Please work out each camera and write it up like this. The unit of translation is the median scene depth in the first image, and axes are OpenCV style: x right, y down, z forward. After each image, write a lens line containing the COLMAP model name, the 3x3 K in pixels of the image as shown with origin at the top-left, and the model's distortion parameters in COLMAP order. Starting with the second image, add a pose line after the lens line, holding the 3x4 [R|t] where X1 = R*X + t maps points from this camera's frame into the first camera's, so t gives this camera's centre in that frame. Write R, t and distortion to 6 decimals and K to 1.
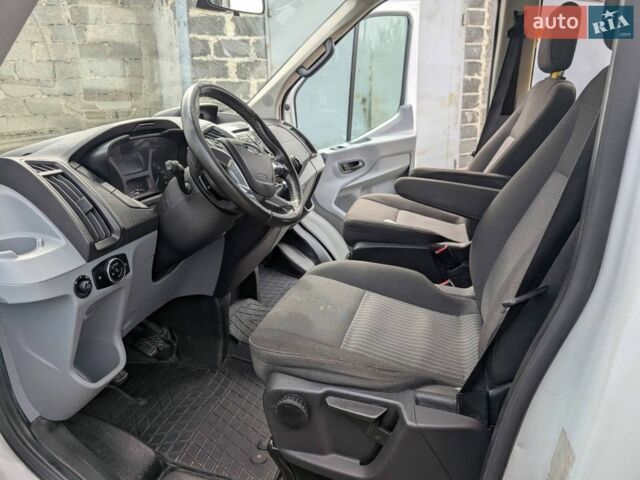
lens RADIAL K [[455.3, 0, 306.9], [0, 455.3, 237.2], [0, 0, 1]] dist [0.008812, -0.037353]
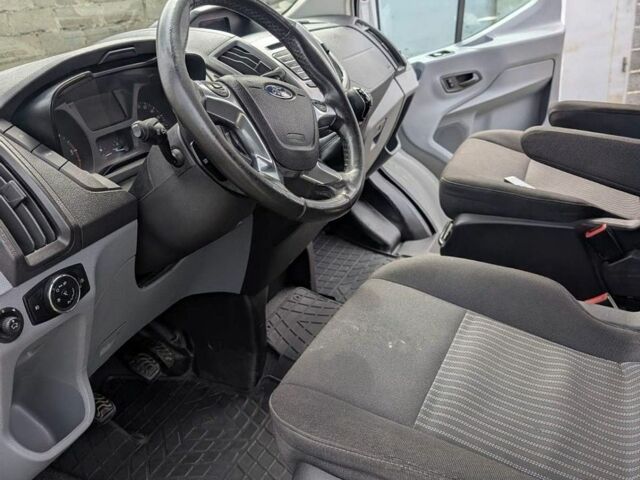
lens RADIAL K [[616.3, 0, 307.8], [0, 616.3, 232.2], [0, 0, 1]] dist [0.001729, -0.030180]
pose [[0.988780, 0.021881, -0.147767, 0.035366], [-0.006229, 0.994393, 0.105565, -0.074254], [0.149248, -0.103460, 0.983372, 0.136105]]
